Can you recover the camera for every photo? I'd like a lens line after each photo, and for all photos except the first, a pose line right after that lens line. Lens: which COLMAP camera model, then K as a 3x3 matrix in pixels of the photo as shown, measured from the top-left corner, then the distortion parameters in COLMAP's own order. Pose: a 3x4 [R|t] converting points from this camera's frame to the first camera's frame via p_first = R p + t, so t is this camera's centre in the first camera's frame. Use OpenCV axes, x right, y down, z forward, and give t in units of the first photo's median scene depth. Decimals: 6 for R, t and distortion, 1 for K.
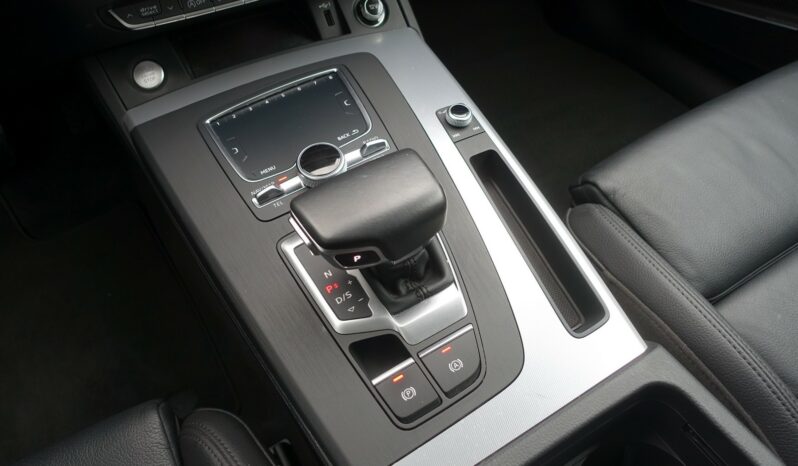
lens RADIAL K [[543.7, 0, 399.0], [0, 543.7, 233.0], [0, 0, 1]] dist [-0.005417, -0.001080]
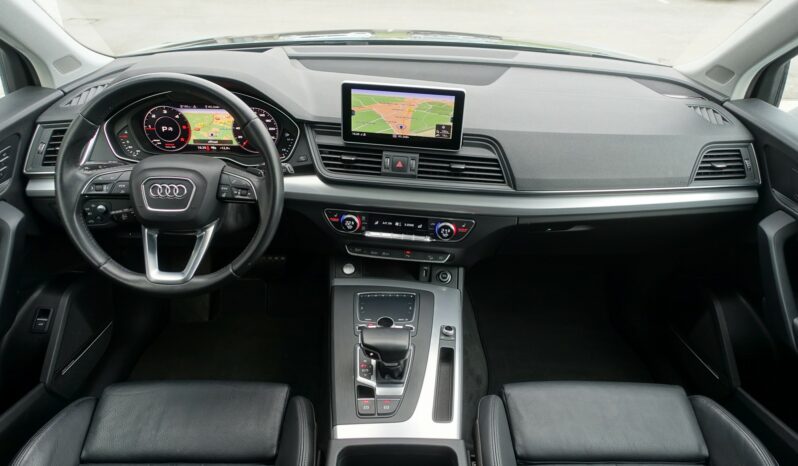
lens RADIAL K [[543.7, 0, 399.0], [0, 543.7, 233.0], [0, 0, 1]] dist [-0.005417, -0.001080]
pose [[0.864616, 0.323166, -0.384712, 0.767602], [-0.439551, 0.857428, -0.267605, 0.161737], [0.243382, 0.400476, 0.883394, -1.445411]]
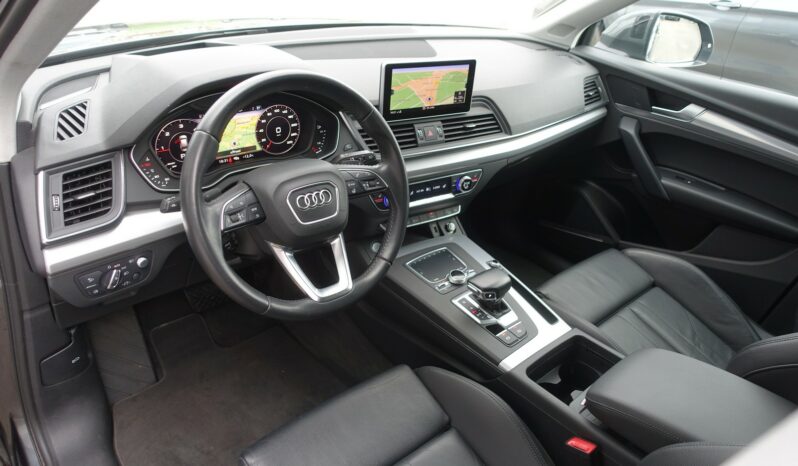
lens RADIAL K [[543.7, 0, 399.0], [0, 543.7, 233.0], [0, 0, 1]] dist [-0.005417, -0.001080]
pose [[0.976131, 0.035426, 0.214273, -1.075740], [0.047320, 0.928212, -0.369030, 0.710393], [-0.211964, 0.370361, 0.904380, -1.630820]]
